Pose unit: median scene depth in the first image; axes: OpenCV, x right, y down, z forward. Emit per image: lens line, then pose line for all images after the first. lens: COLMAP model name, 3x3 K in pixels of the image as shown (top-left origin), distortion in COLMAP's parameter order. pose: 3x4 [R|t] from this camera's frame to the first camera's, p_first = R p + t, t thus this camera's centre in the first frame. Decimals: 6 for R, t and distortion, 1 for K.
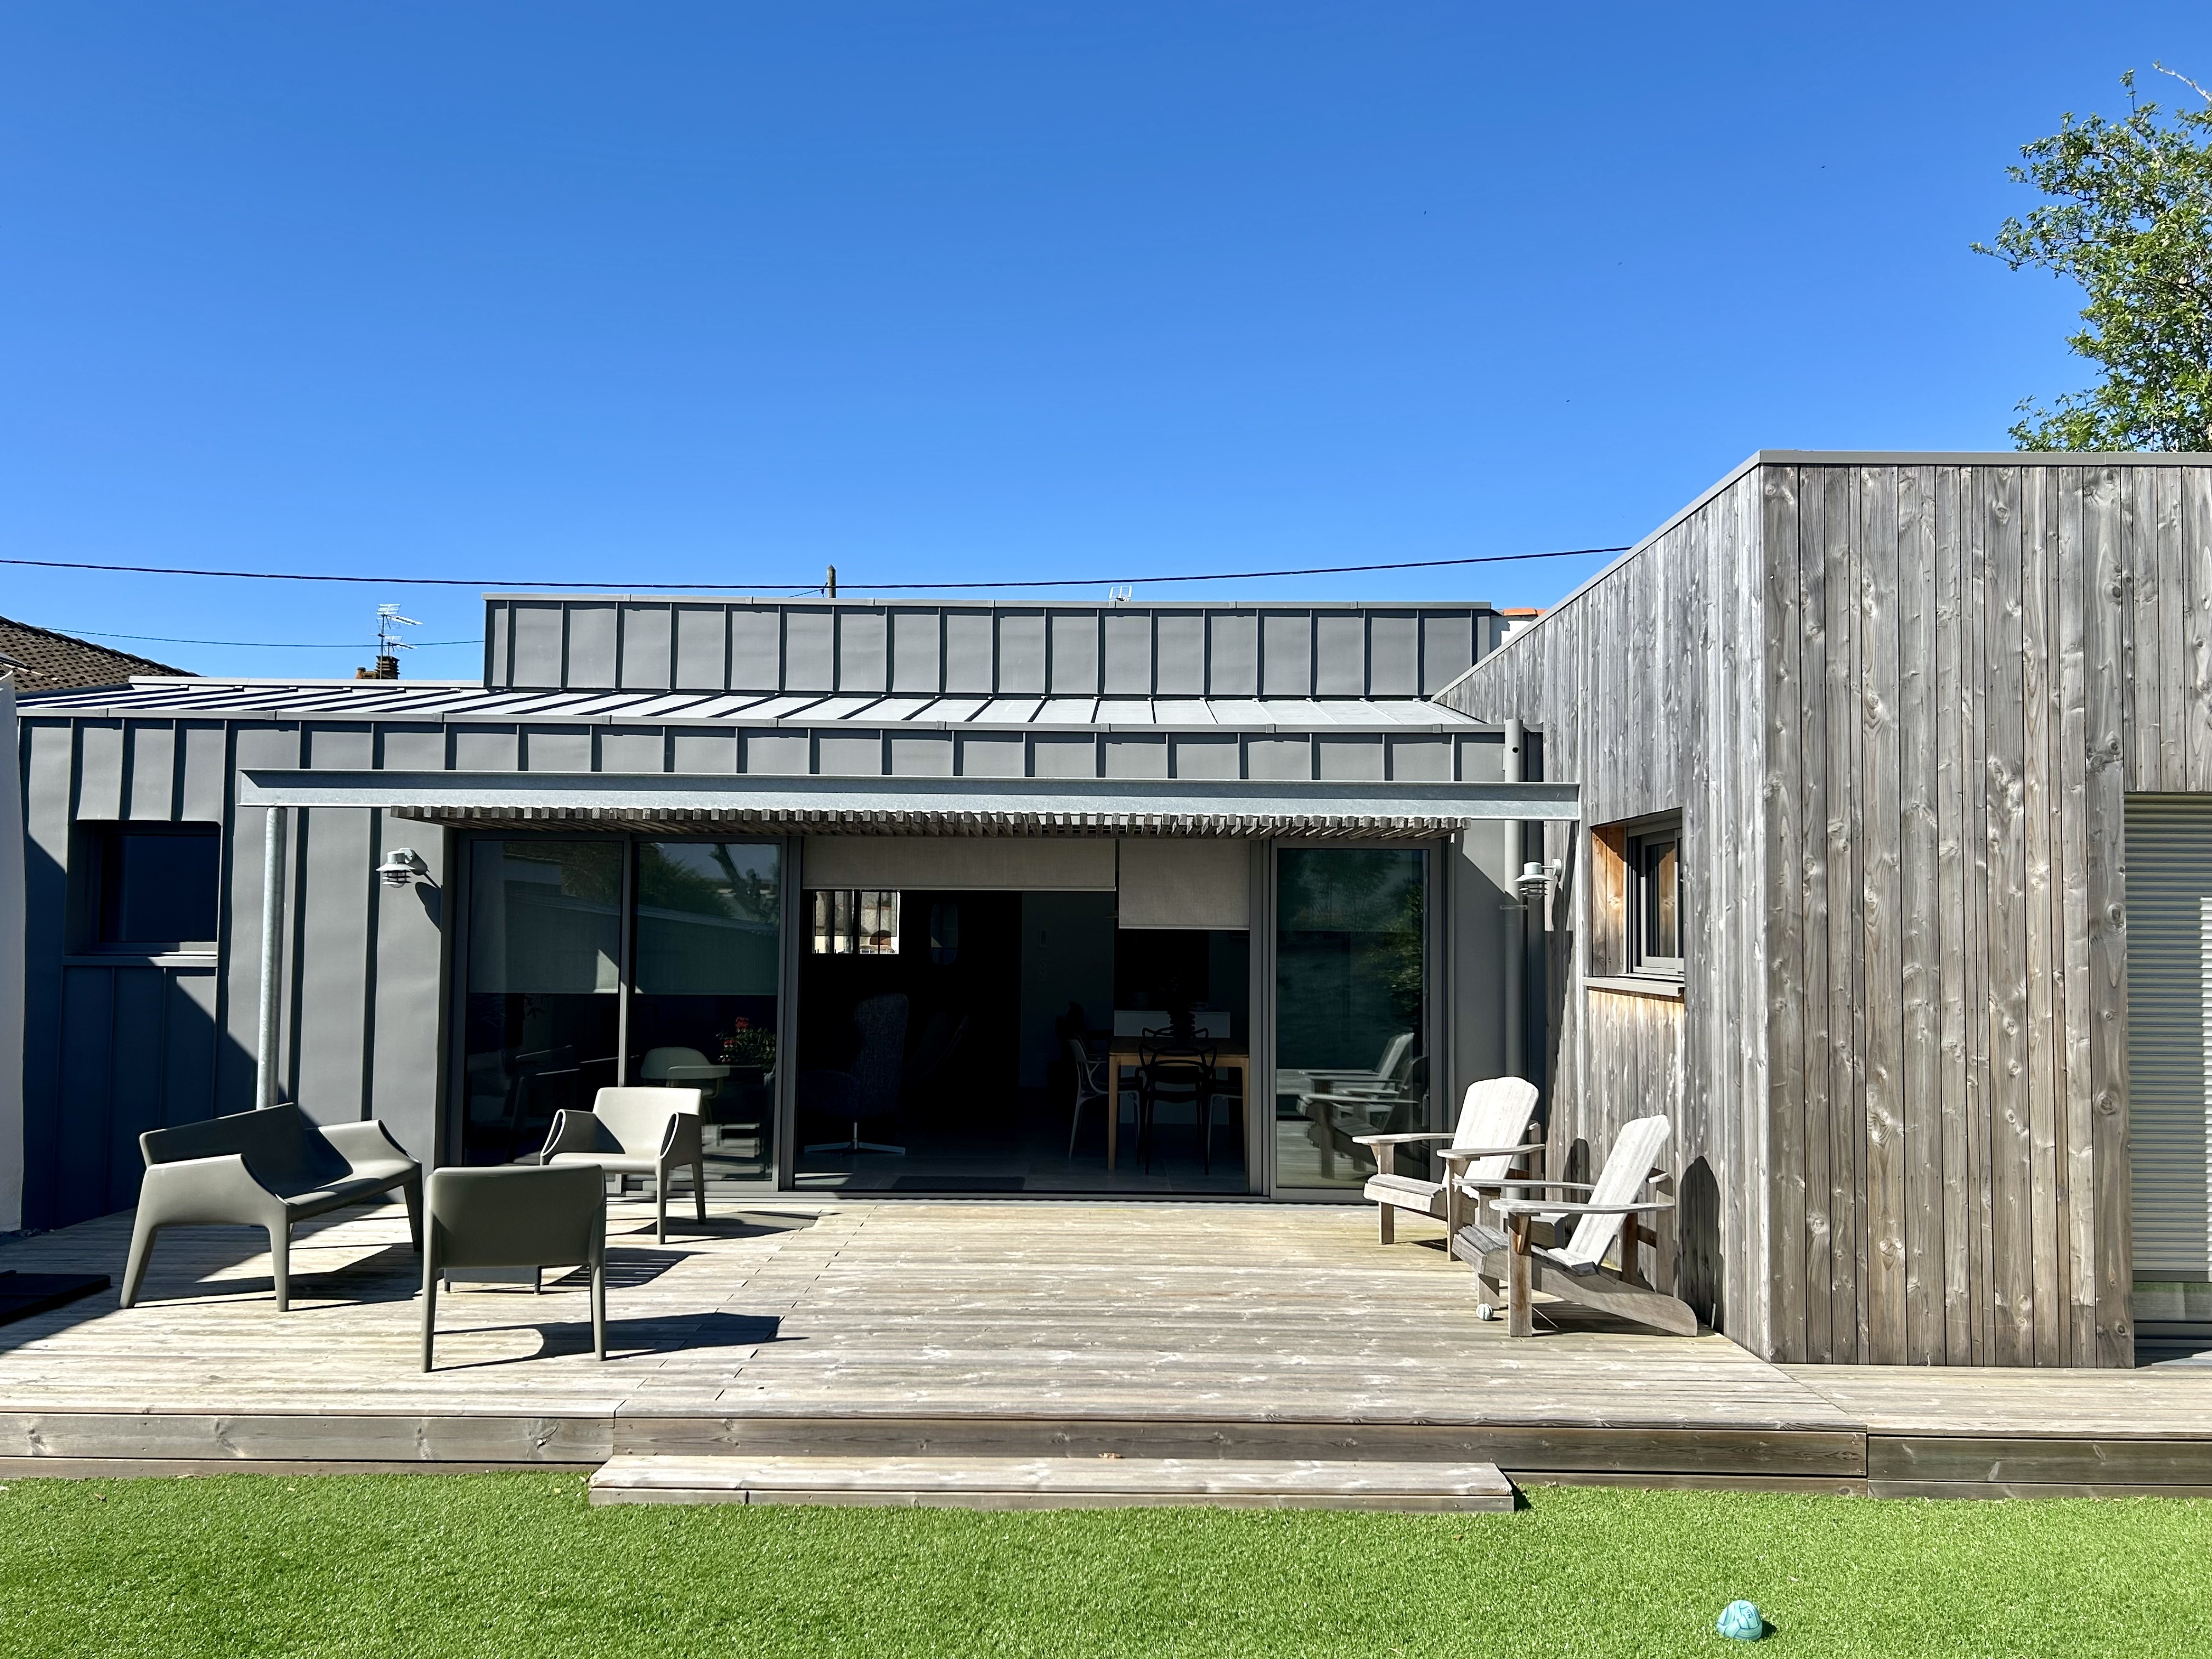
lens RADIAL K [[1741.3, 0, 1106.0], [0, 1741.3, 829.5], [0, 0, 1]] dist [0.010834, 0.002761]
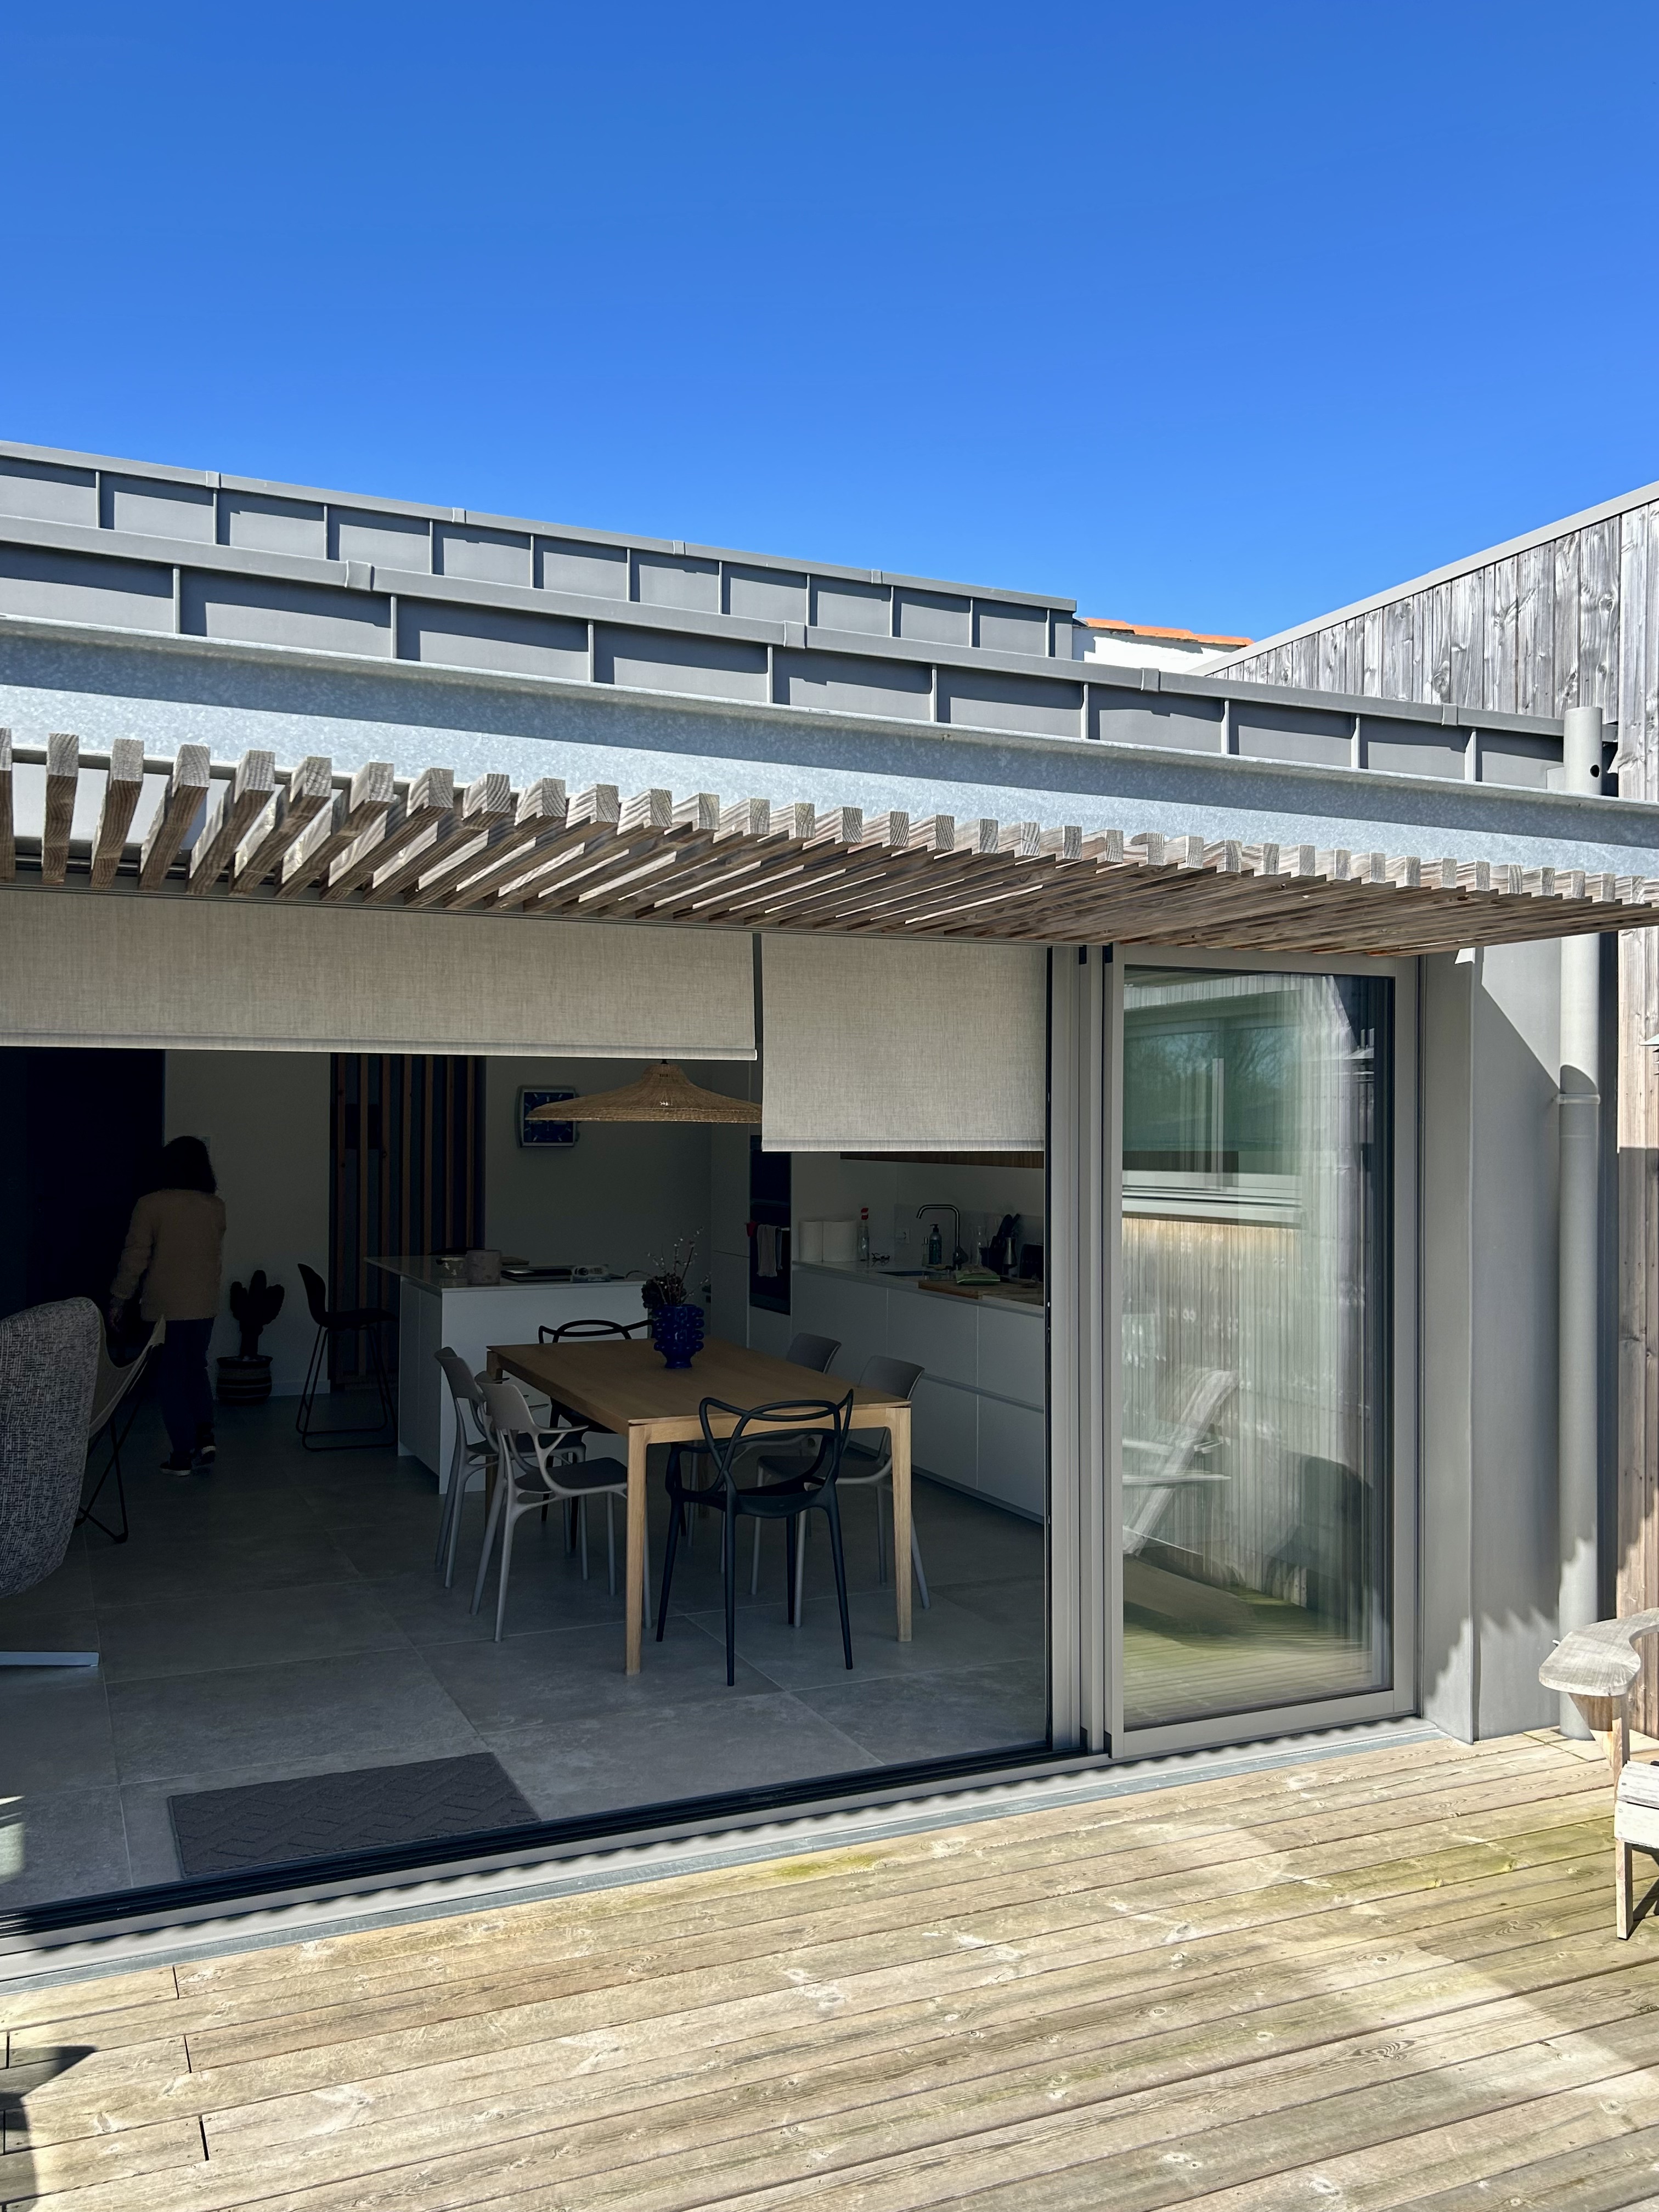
lens RADIAL K [[1741.3, 0, 833.6], [0, 1741.3, 1119.2], [0, 0, 1]] dist [0.010834, 0.002761]
pose [[0.906492, -0.004241, 0.422202, -0.164877], [-0.019793, 0.998423, 0.052525, 0.030007], [-0.421759, -0.055970, 0.904979, 0.671168]]
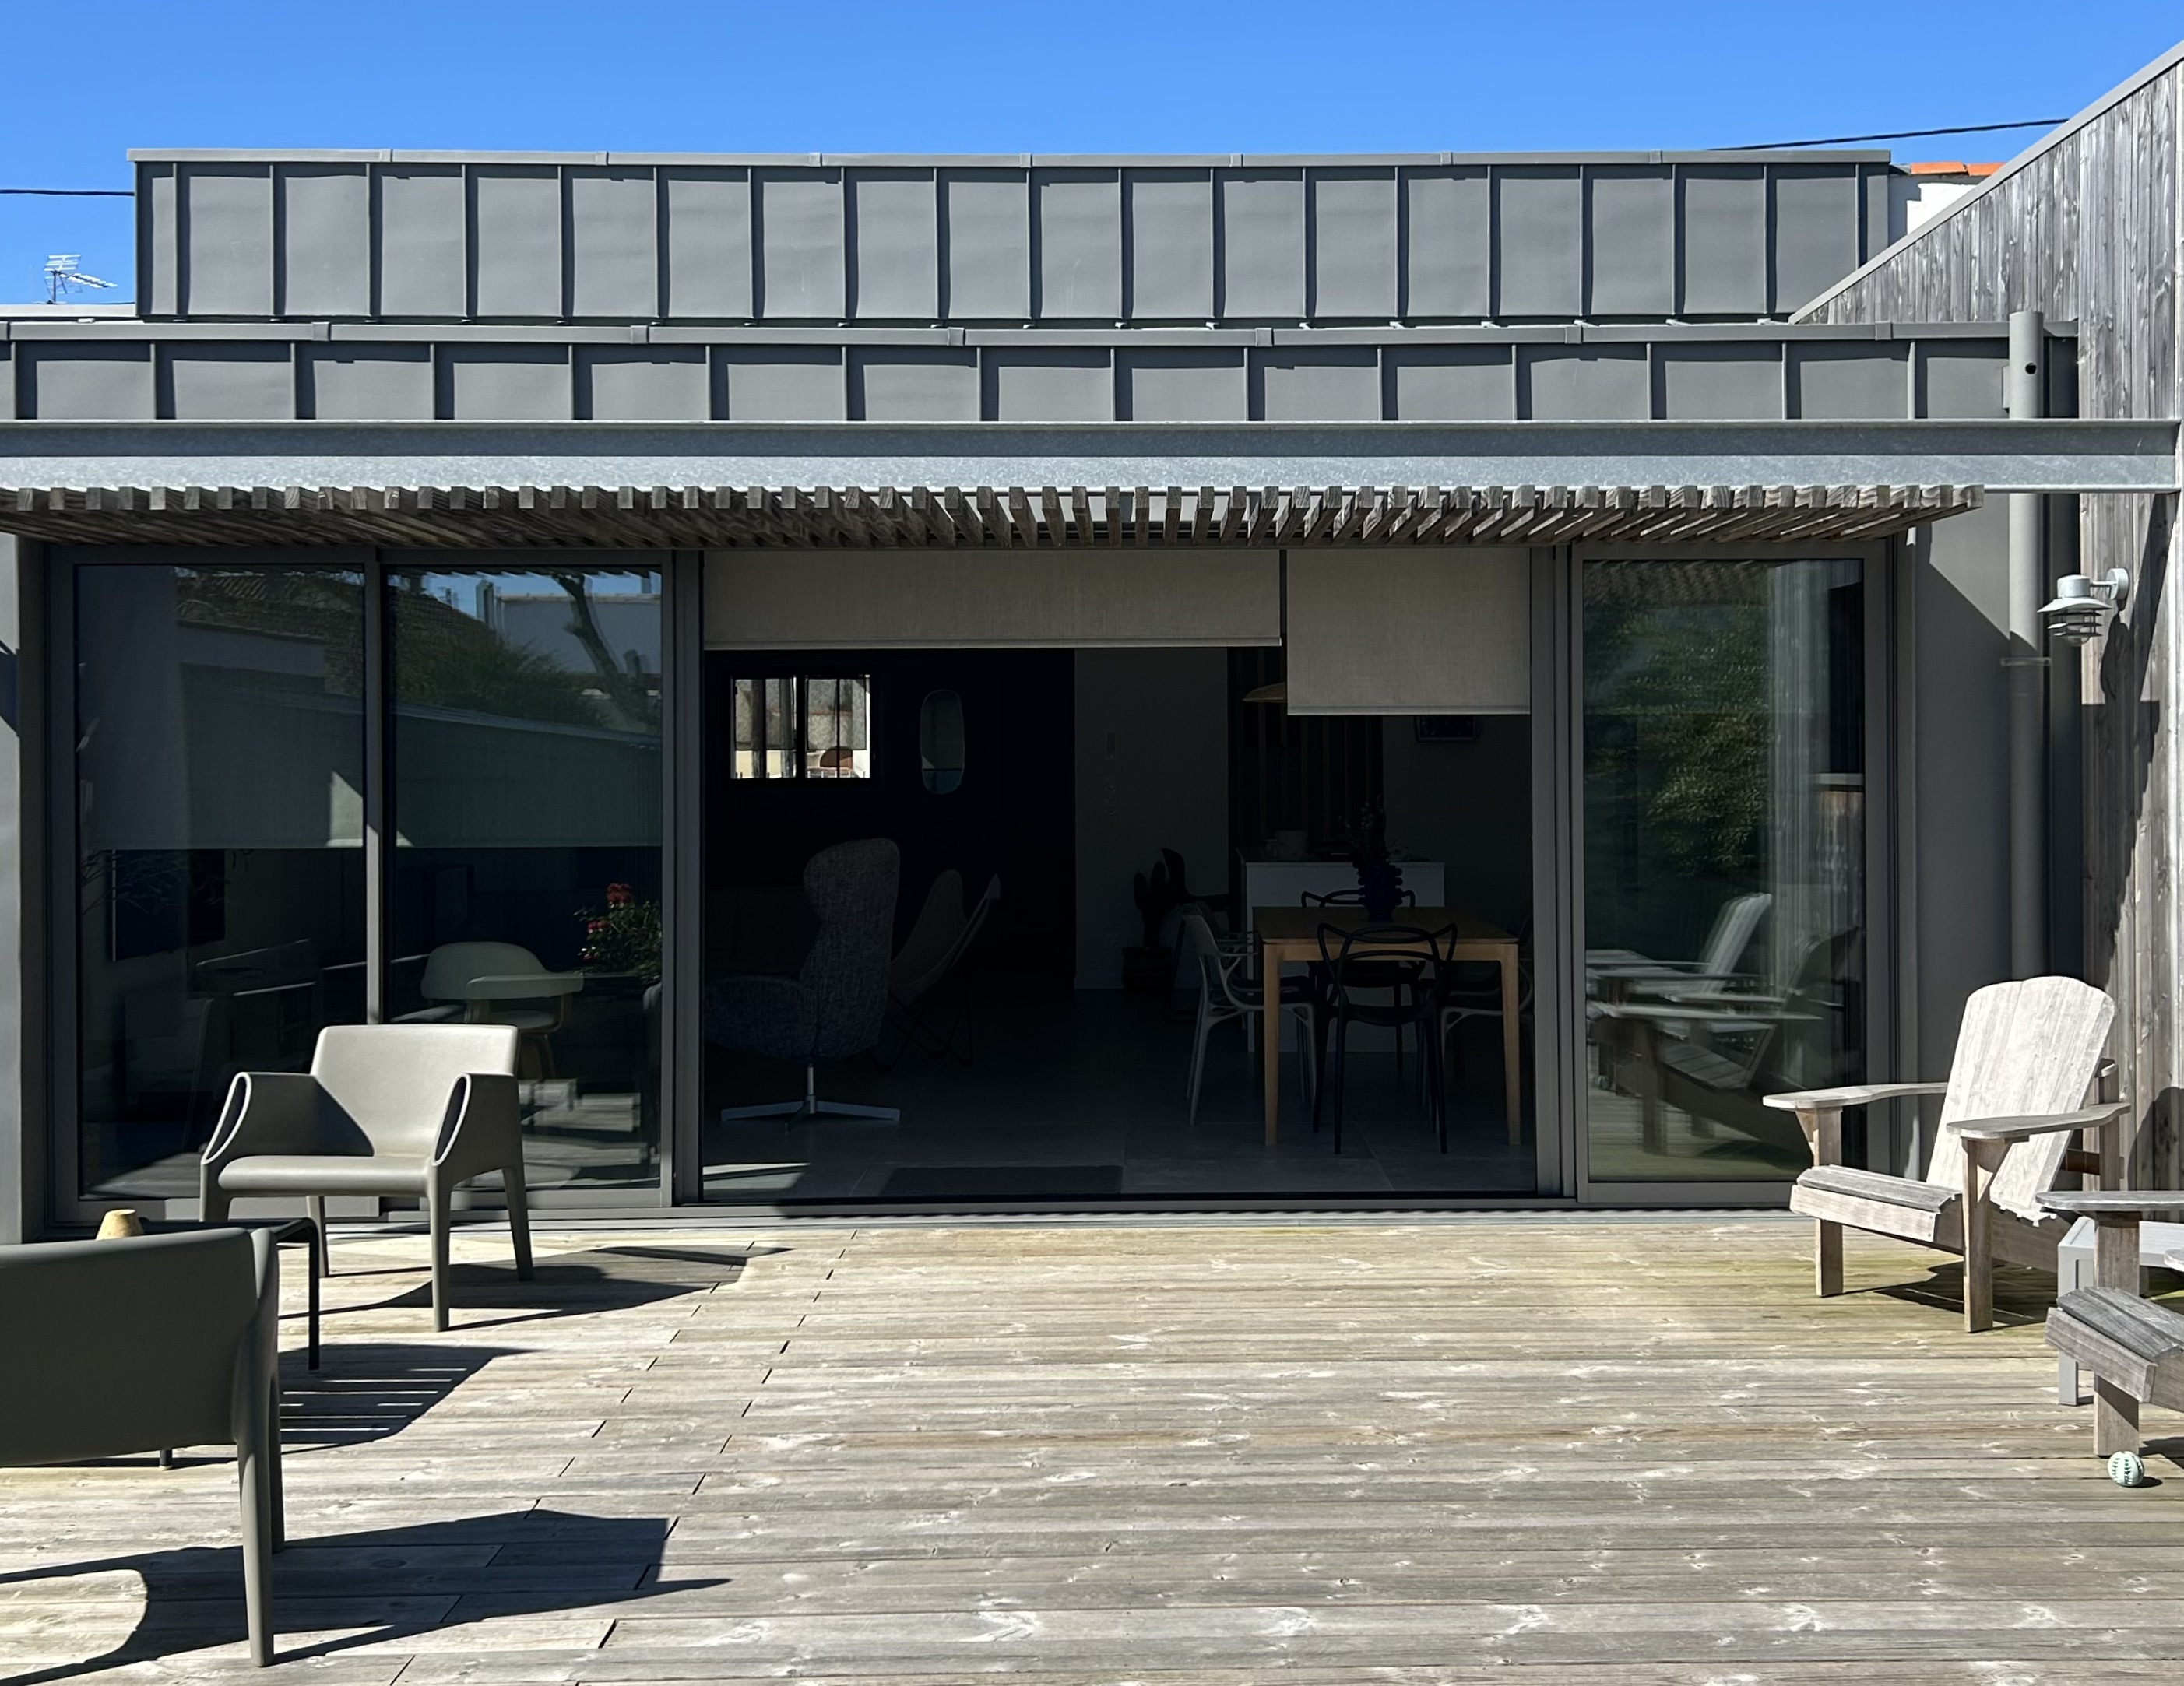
lens RADIAL K [[2475.3, 0, 1230.0], [0, 2475.3, 743.9], [0, 0, 1]] dist [-0.003264, 0.010473]
pose [[0.999418, -0.015132, 0.030577, -0.038081], [0.013368, 0.998279, 0.057092, 0.023788], [-0.031388, -0.056650, 0.997901, 0.248266]]
